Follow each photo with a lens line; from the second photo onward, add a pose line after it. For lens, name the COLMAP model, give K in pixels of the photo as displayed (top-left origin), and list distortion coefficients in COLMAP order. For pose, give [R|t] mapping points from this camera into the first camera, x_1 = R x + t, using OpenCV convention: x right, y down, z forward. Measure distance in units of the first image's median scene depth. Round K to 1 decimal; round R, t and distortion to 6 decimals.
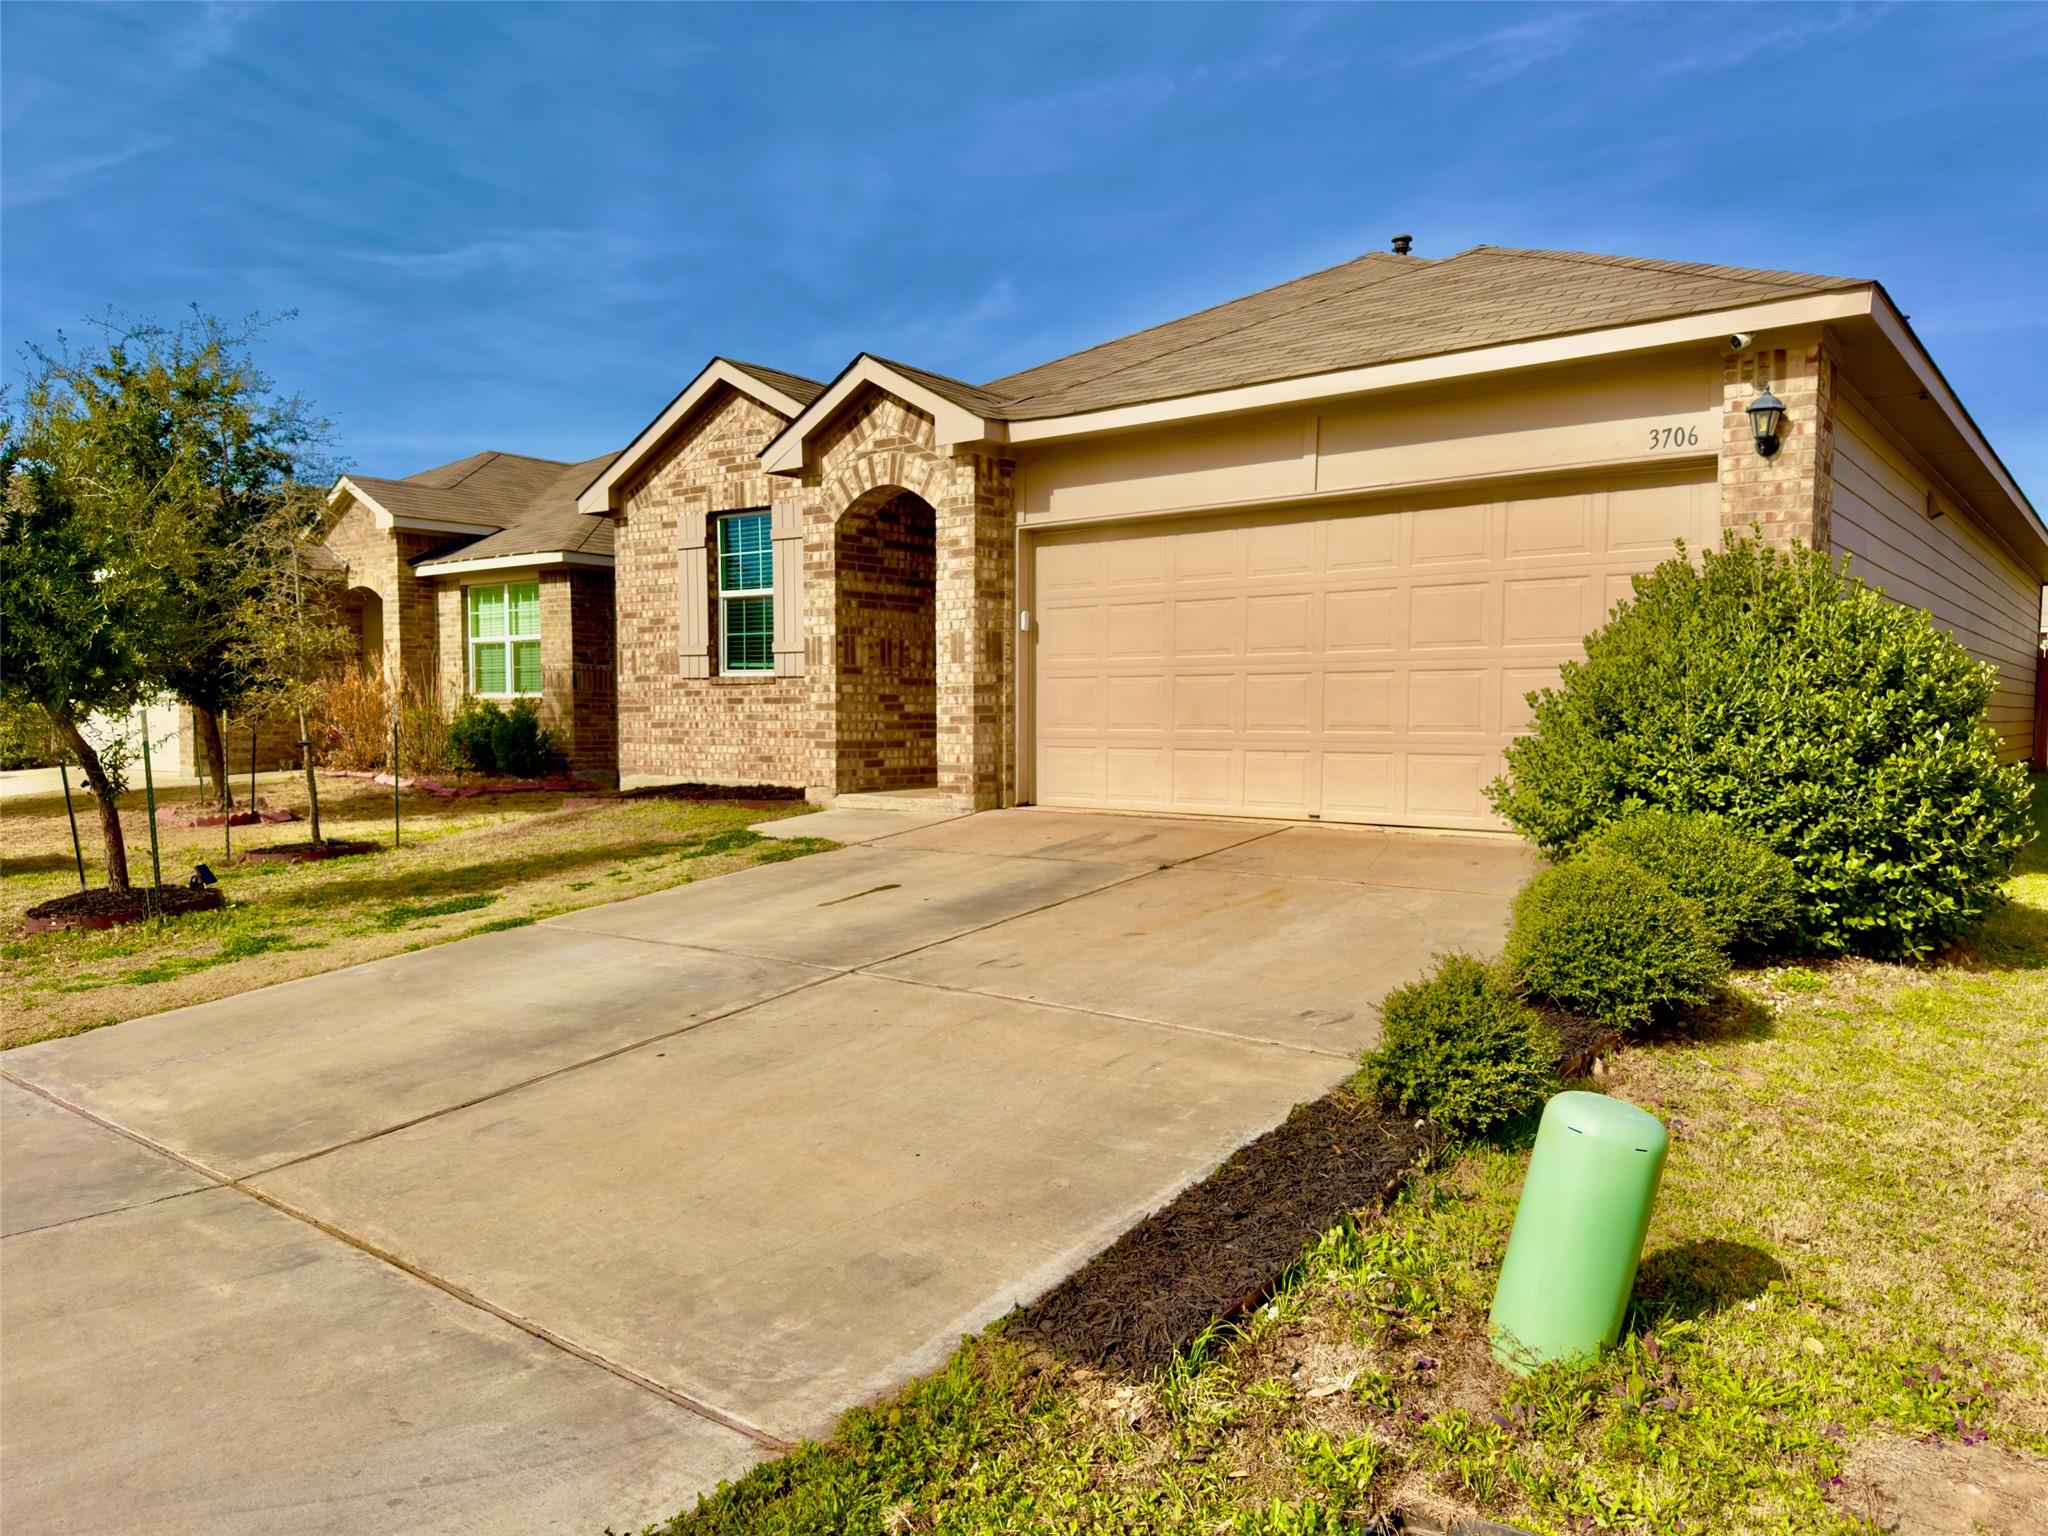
lens RADIAL K [[1443.2, 0, 1037.2], [0, 1443.2, 785.6], [0, 0, 1]] dist [0.003448, -0.009048]
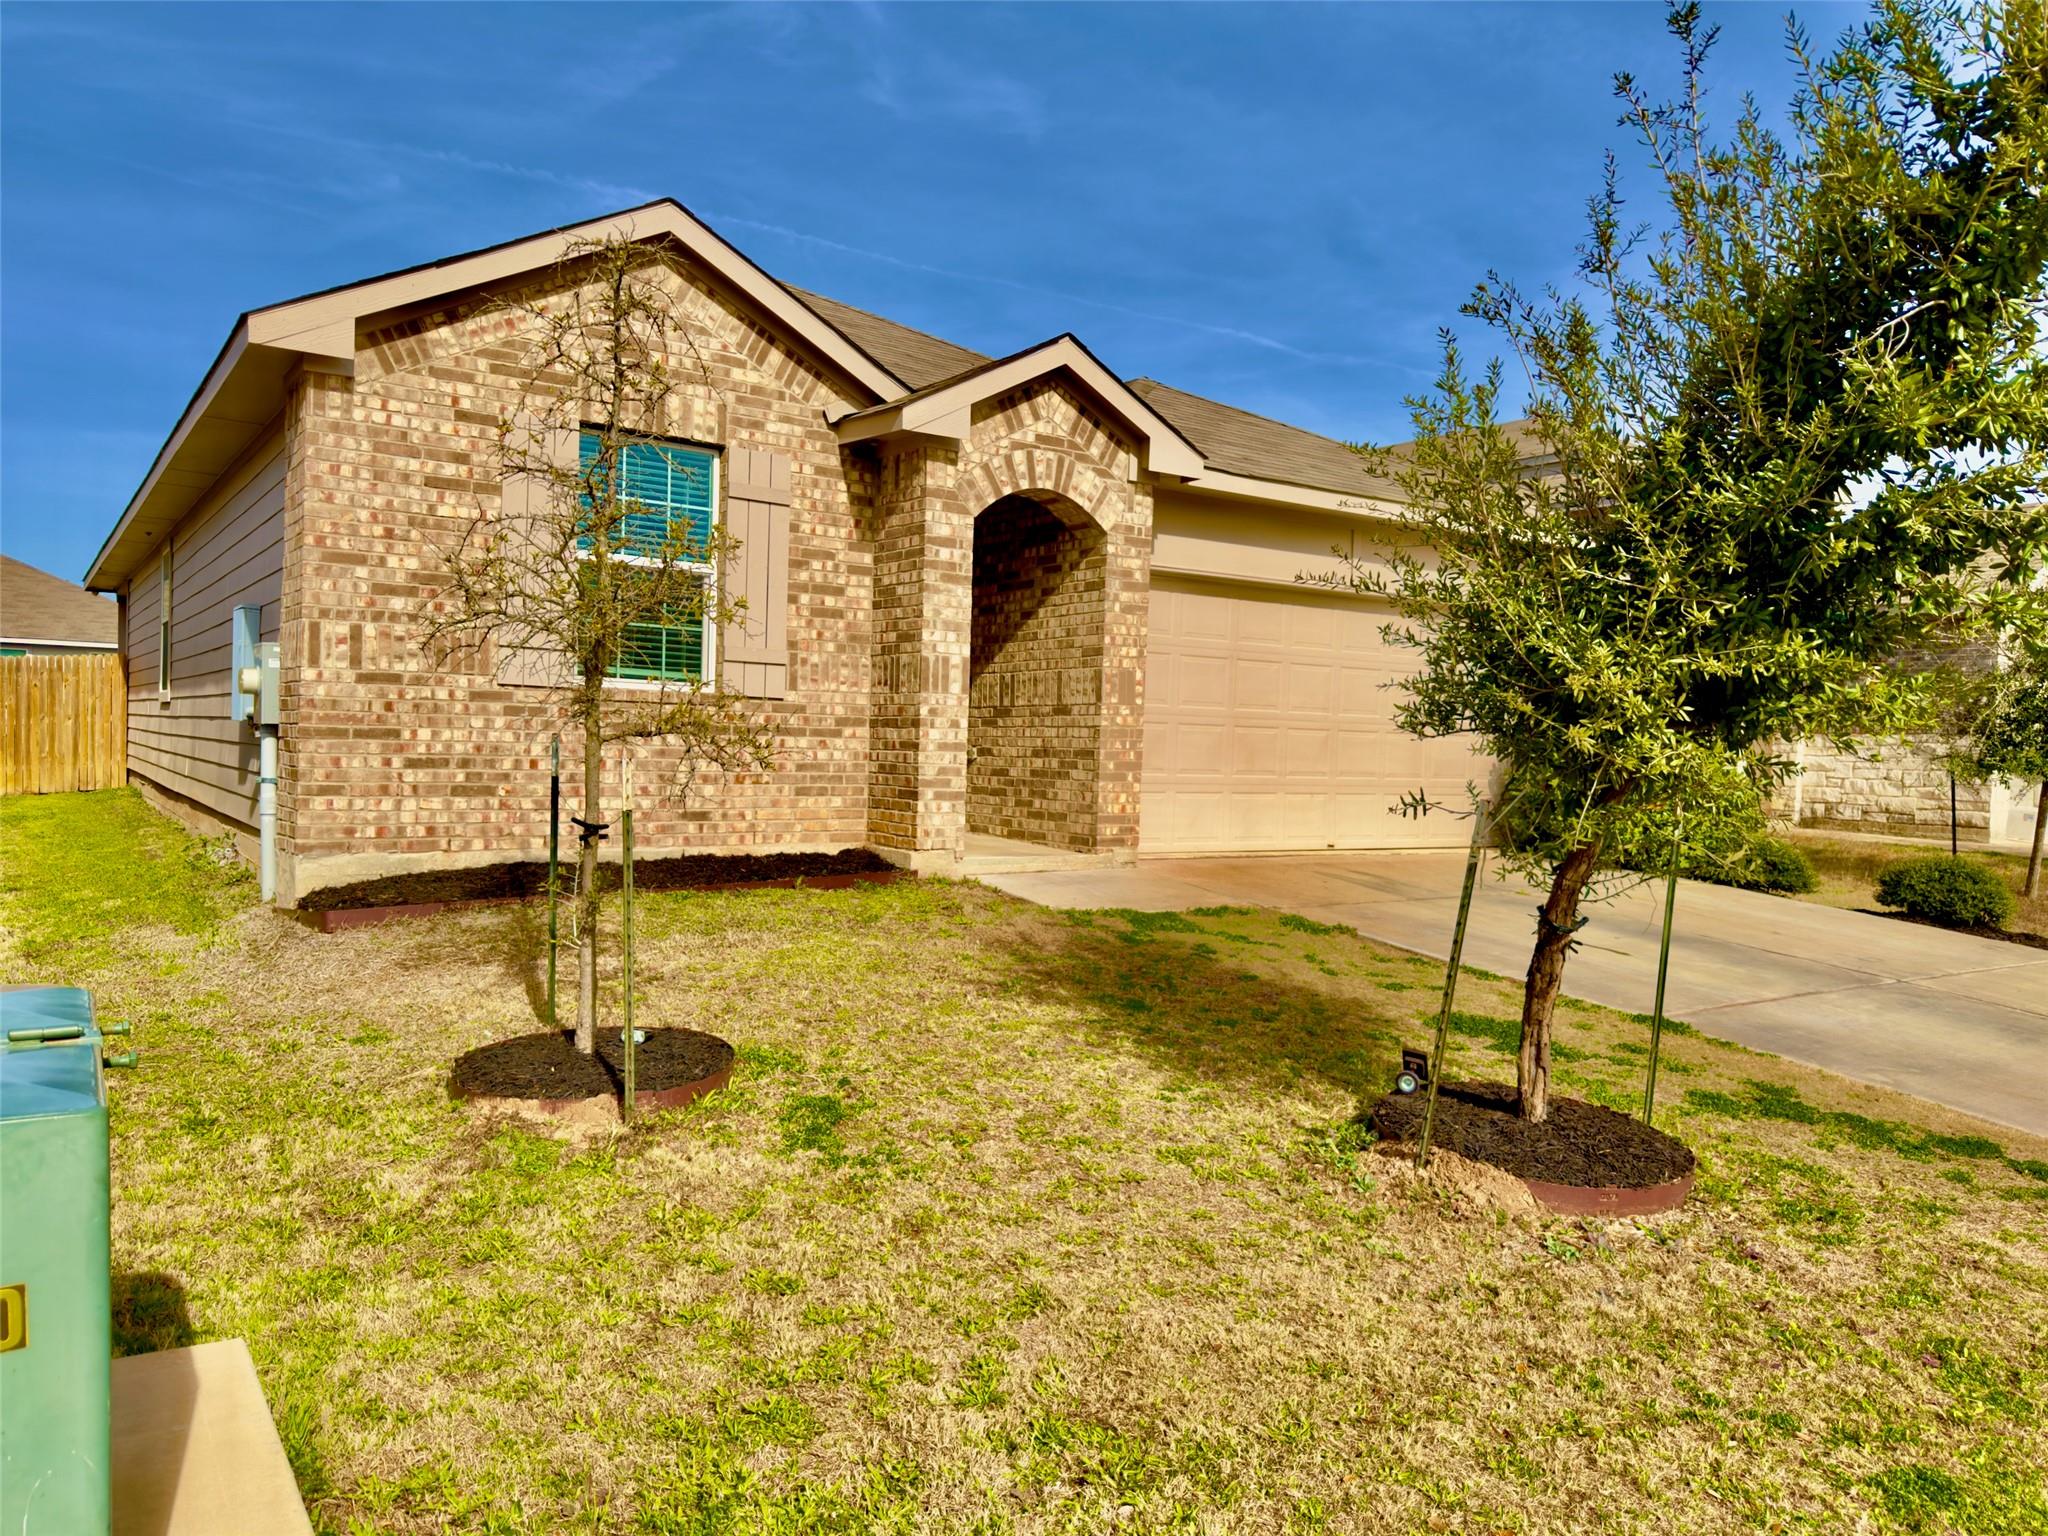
lens RADIAL K [[1443.2, 0, 1033.5], [0, 1443.2, 756.8], [0, 0, 1]] dist [0.003448, -0.009048]
pose [[0.281996, -0.004312, 0.959406, -0.889532], [0.016252, 0.999868, -0.000283, -0.048854], [-0.959278, 0.015672, 0.282029, 0.741884]]
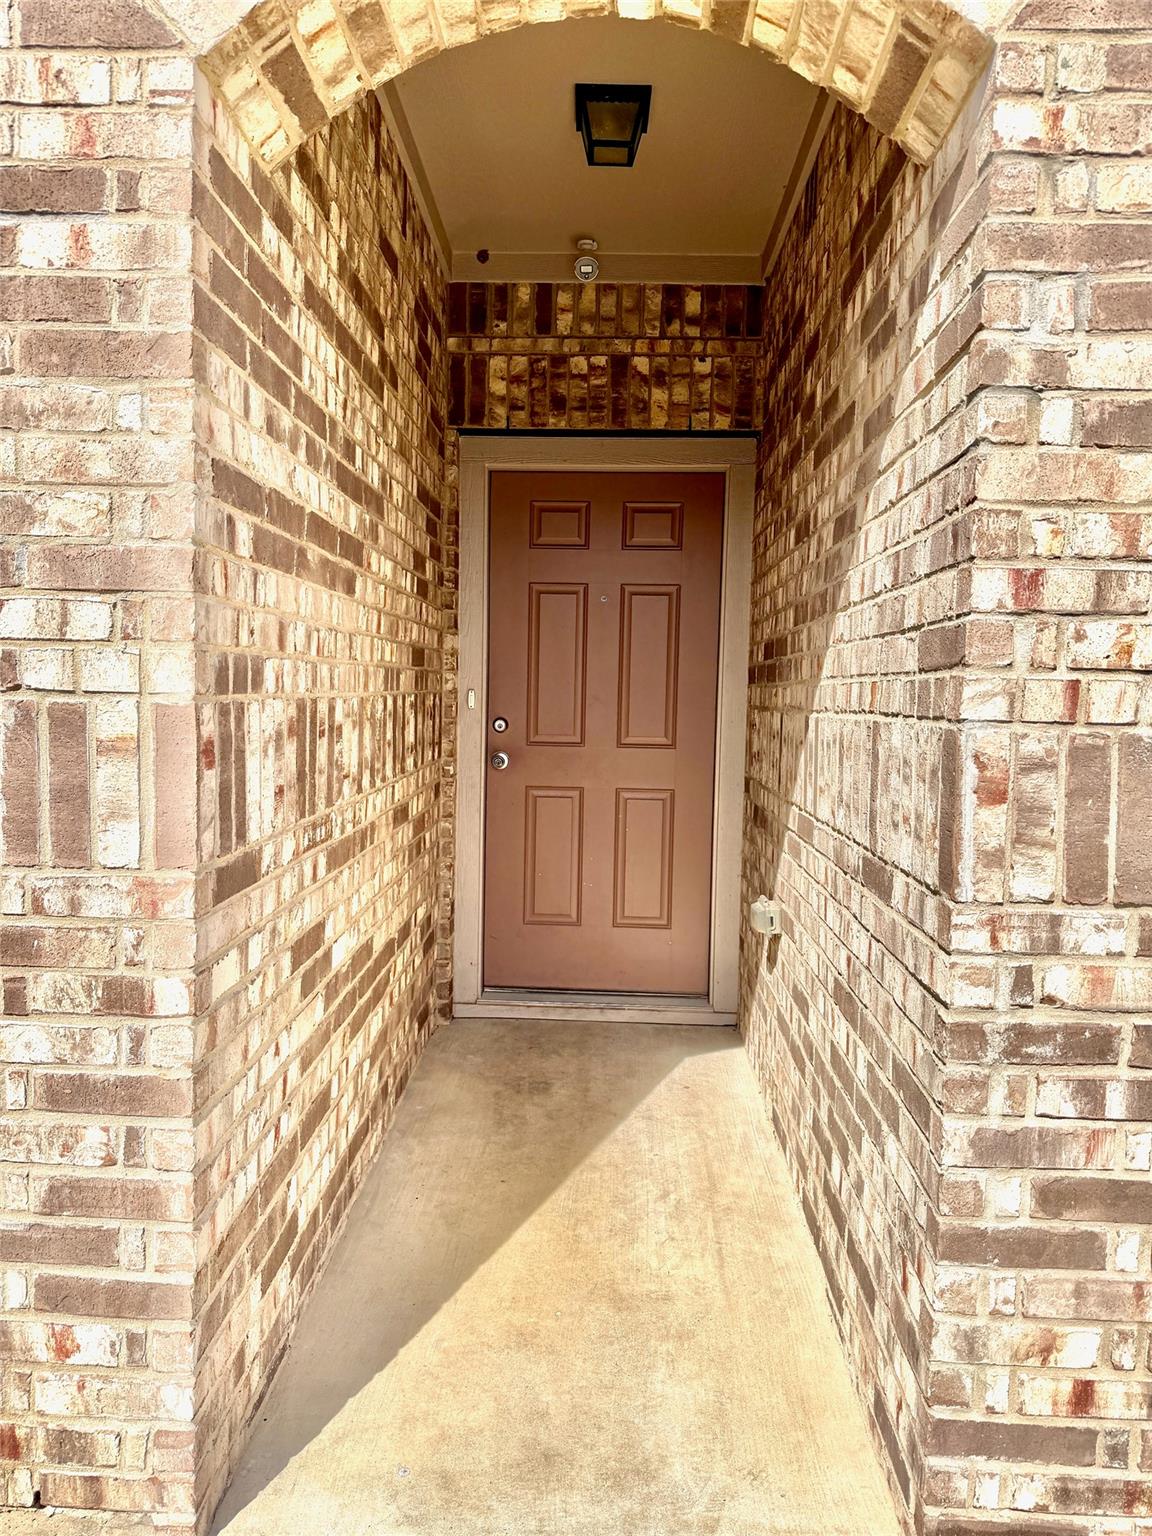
lens RADIAL K [[1082.4, 0, 574.0], [0, 1082.4, 755.8], [0, 0, 1]] dist [0.003448, -0.009048]
pose [[0.813691, -0.022232, 0.580873, -0.178916], [0.008323, 0.999612, 0.026600, -0.101061], [-0.581238, -0.016810, 0.813560, 0.862156]]
